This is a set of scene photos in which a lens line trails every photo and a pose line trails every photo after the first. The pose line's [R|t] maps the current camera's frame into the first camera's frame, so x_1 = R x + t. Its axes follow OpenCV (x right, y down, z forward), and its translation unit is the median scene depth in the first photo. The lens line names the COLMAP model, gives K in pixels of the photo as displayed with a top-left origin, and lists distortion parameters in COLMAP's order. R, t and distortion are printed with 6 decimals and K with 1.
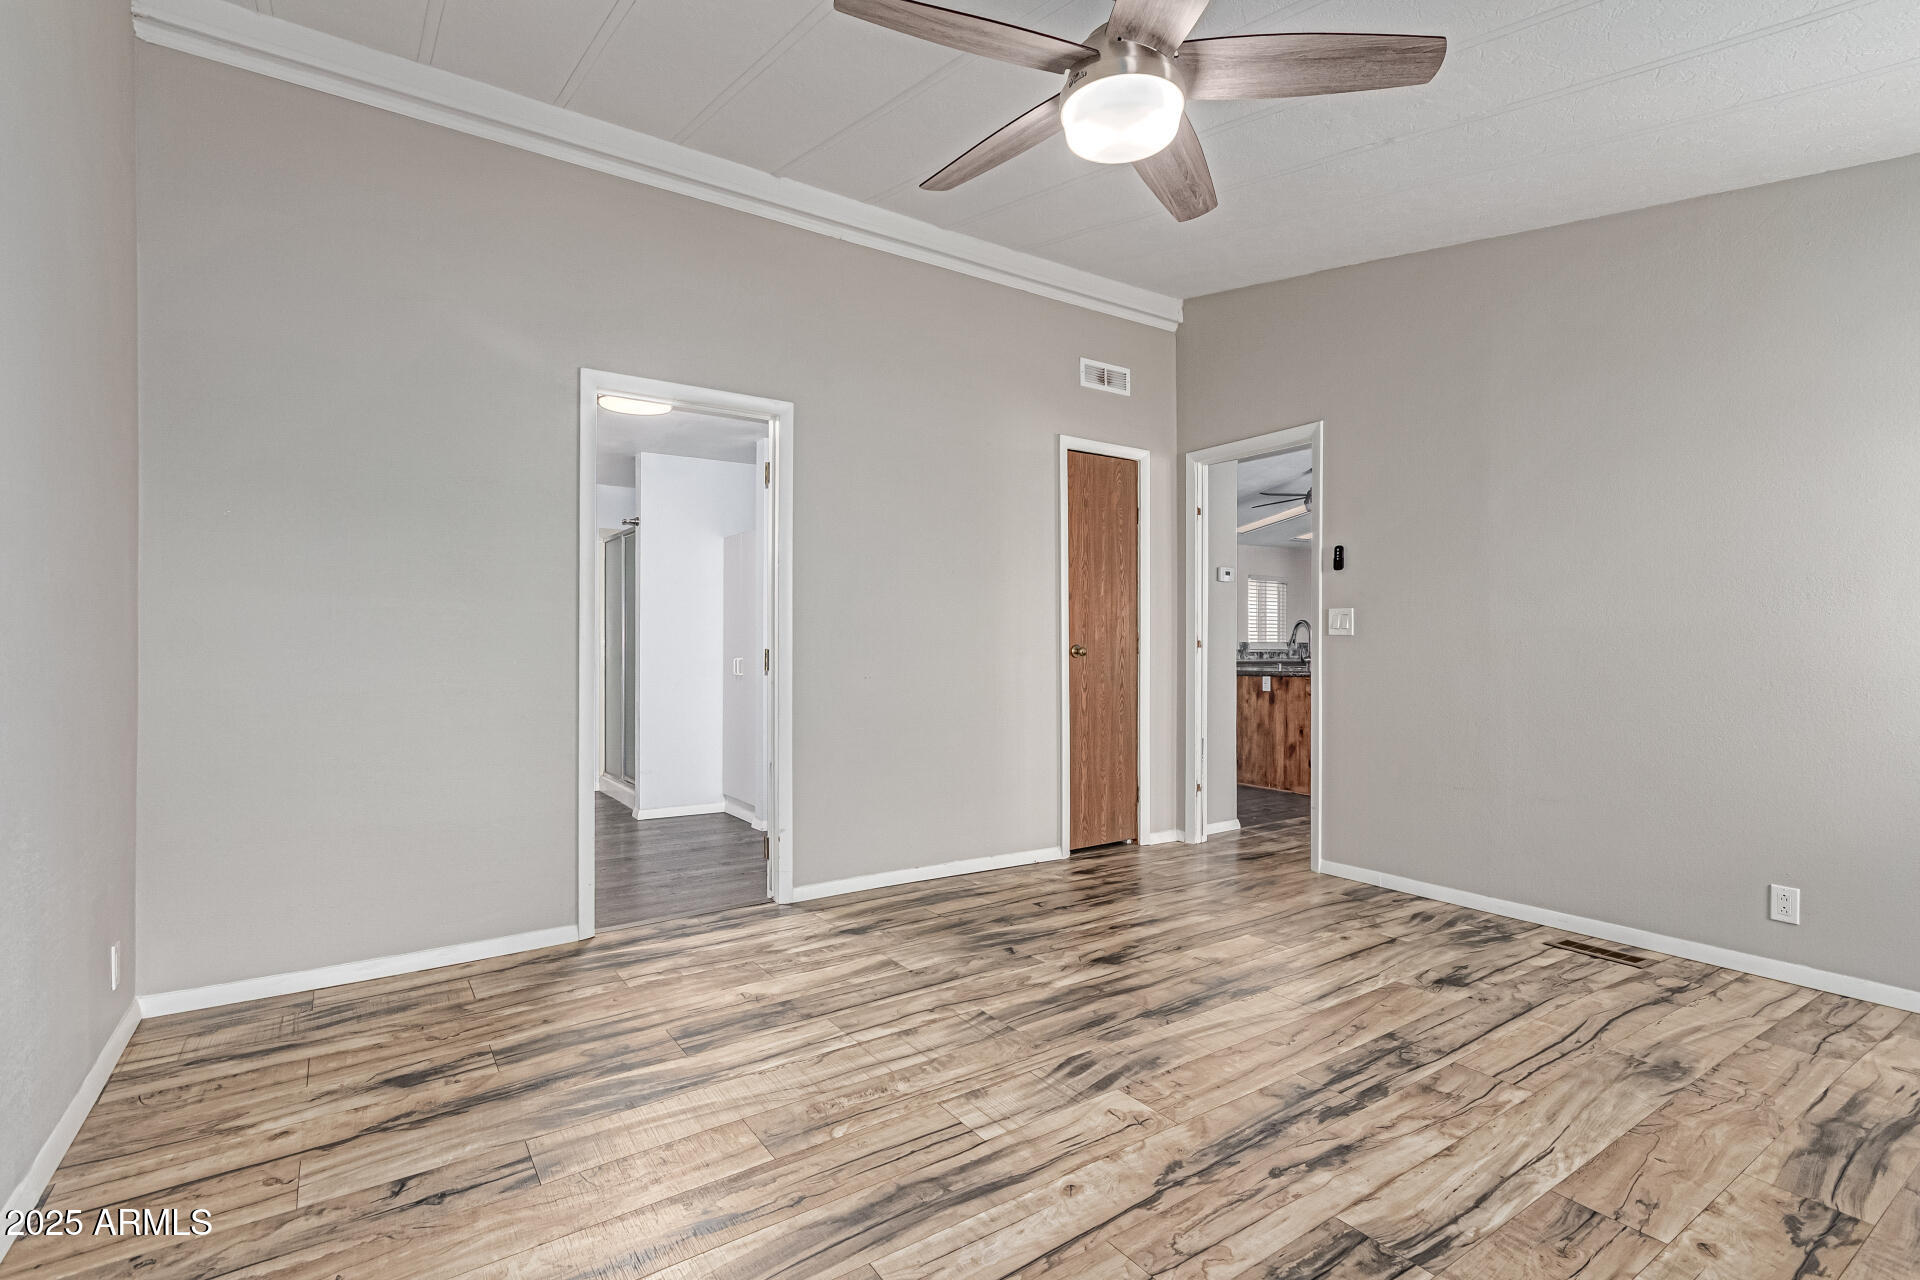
lens RADIAL K [[916.4, 0, 965.5], [0, 916.4, 637.3], [0, 0, 1]] dist [0.001935, 0.000346]
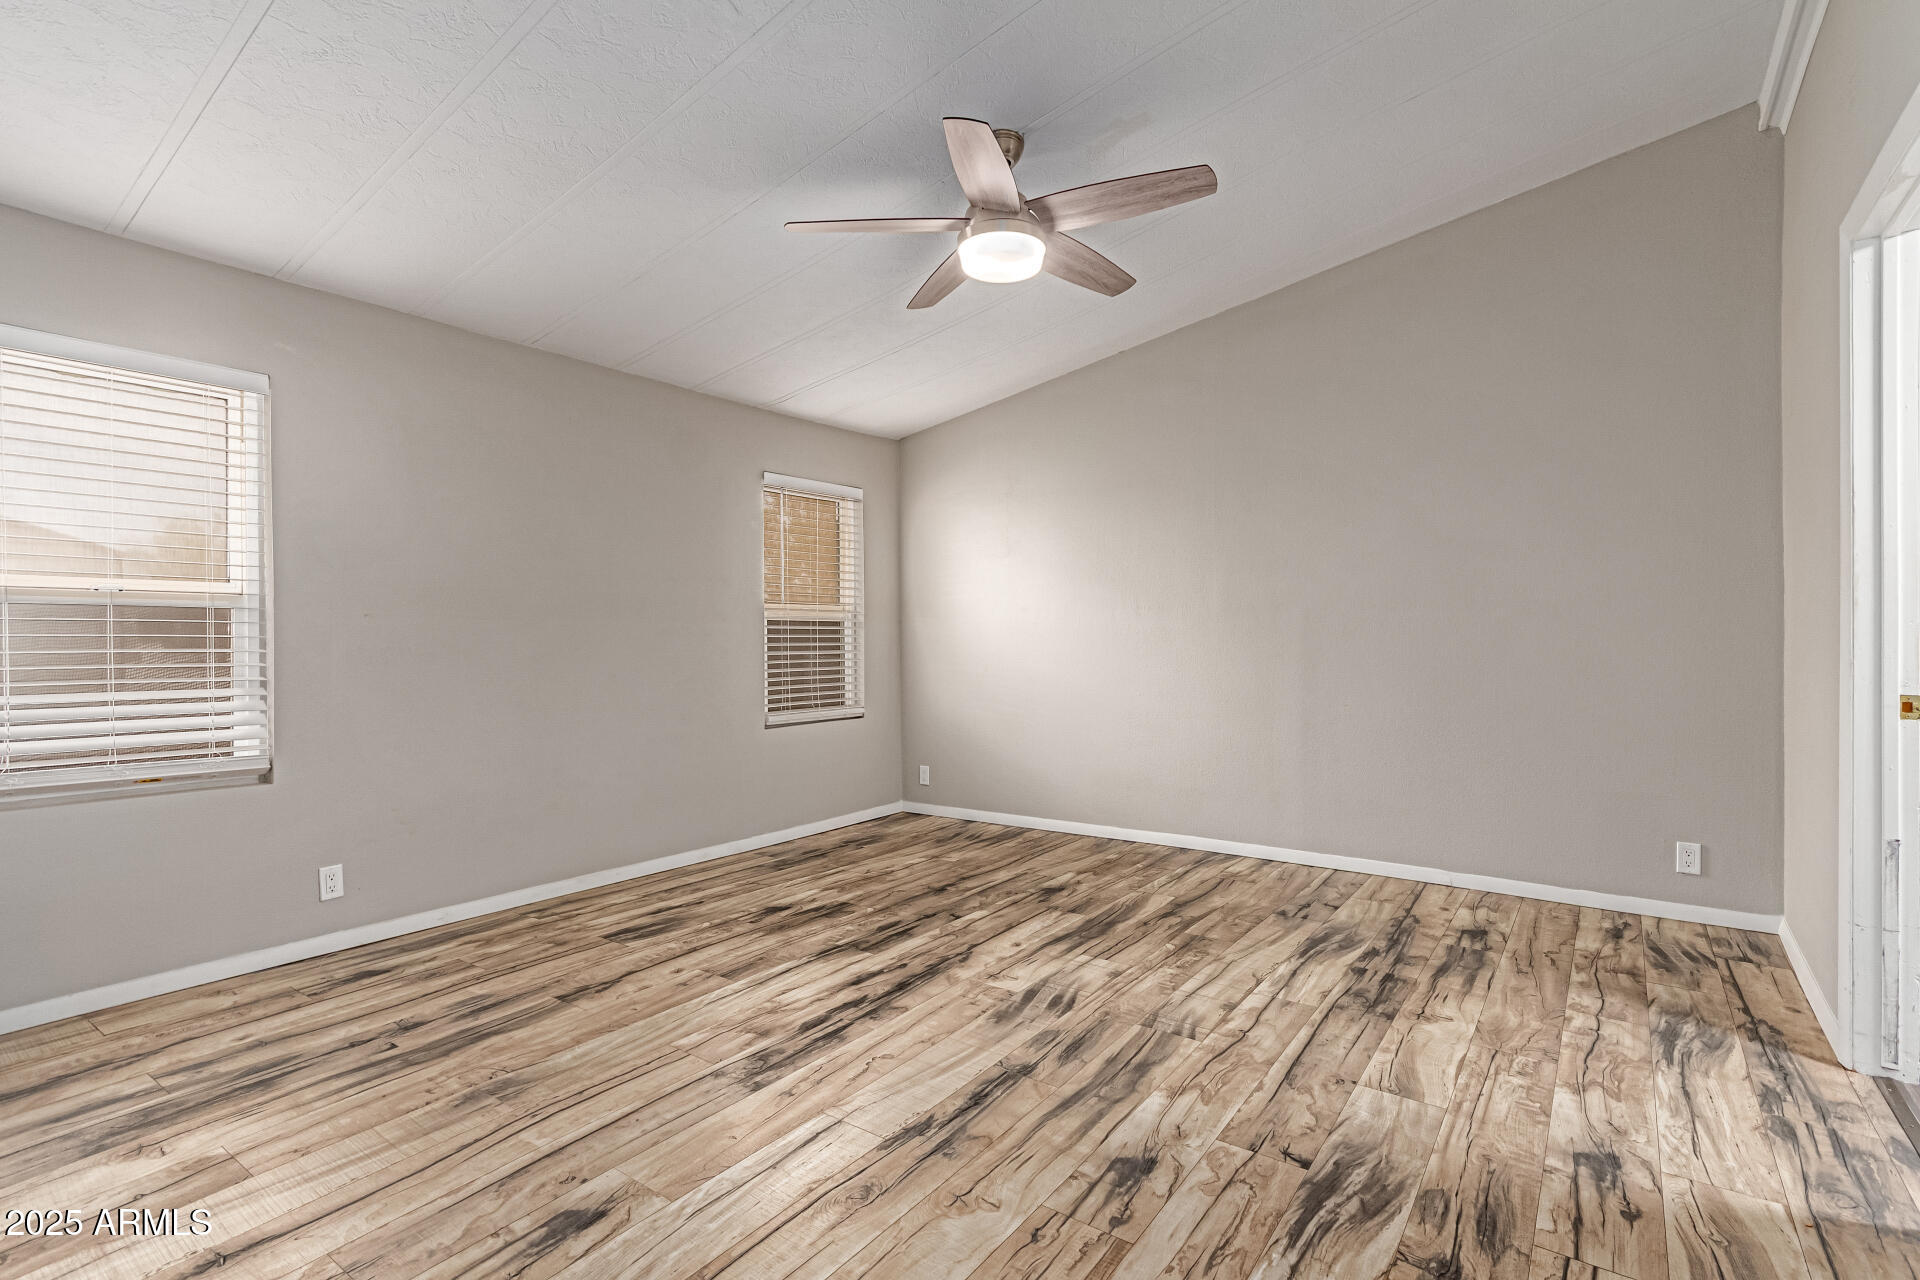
lens RADIAL K [[889.4, 0, 960.0], [0, 889.4, 640.0], [0, 0, 1]] dist [0.004169, -0.000405]
pose [[-0.947240, 0.008588, -0.320411, 0.509402], [0.007774, 0.999962, 0.003819, 0.006599], [0.320432, 0.001126, -0.947271, 1.729937]]
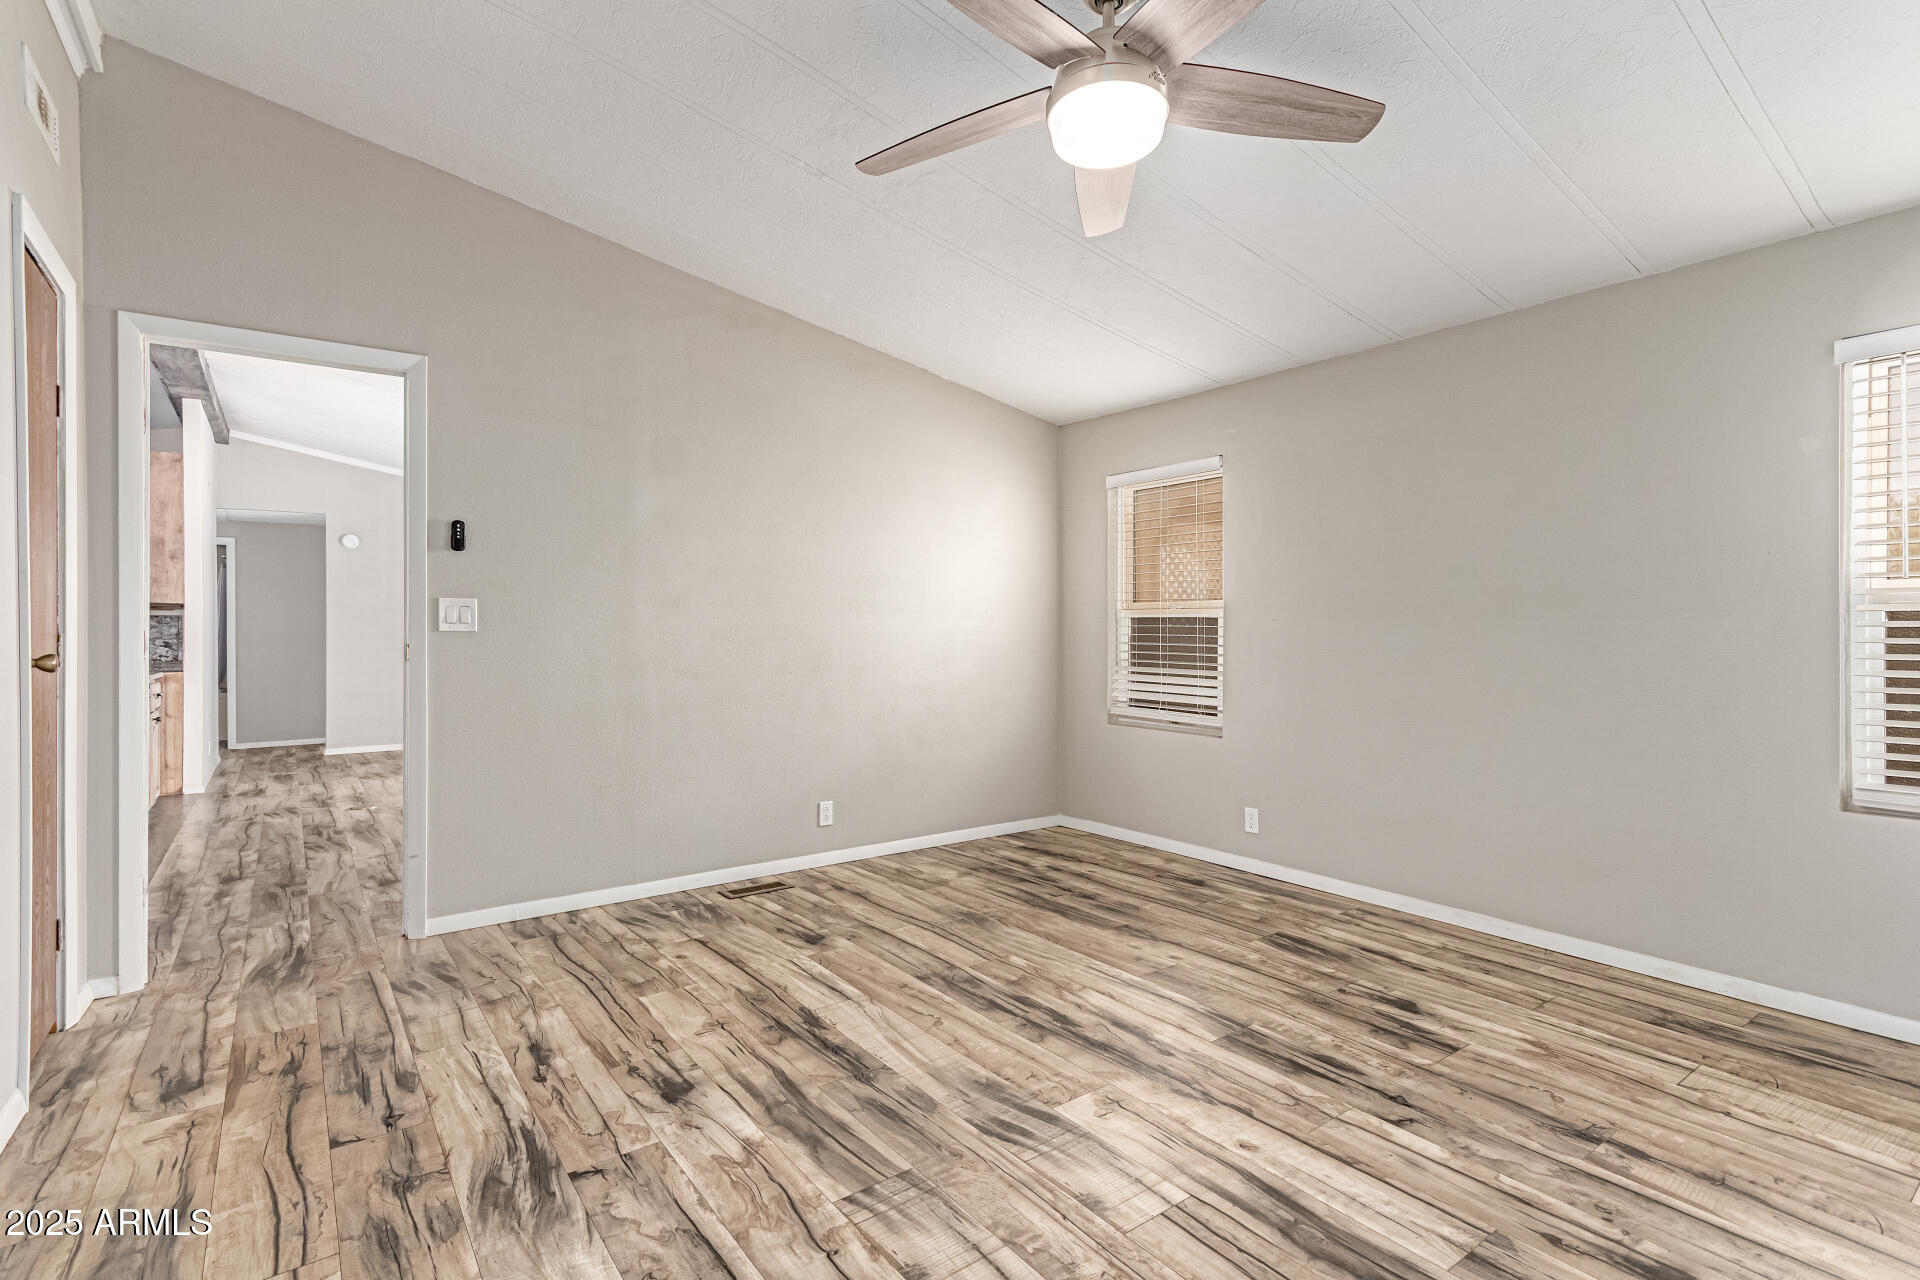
lens RADIAL K [[889.4, 0, 960.0], [0, 889.4, 640.0], [0, 0, 1]] dist [0.004169, -0.000405]
pose [[-0.038491, -0.005741, 0.999242, -0.614280], [-0.001684, 0.999982, 0.005681, 0.000216], [-0.999258, -0.001464, -0.038500, 0.923515]]
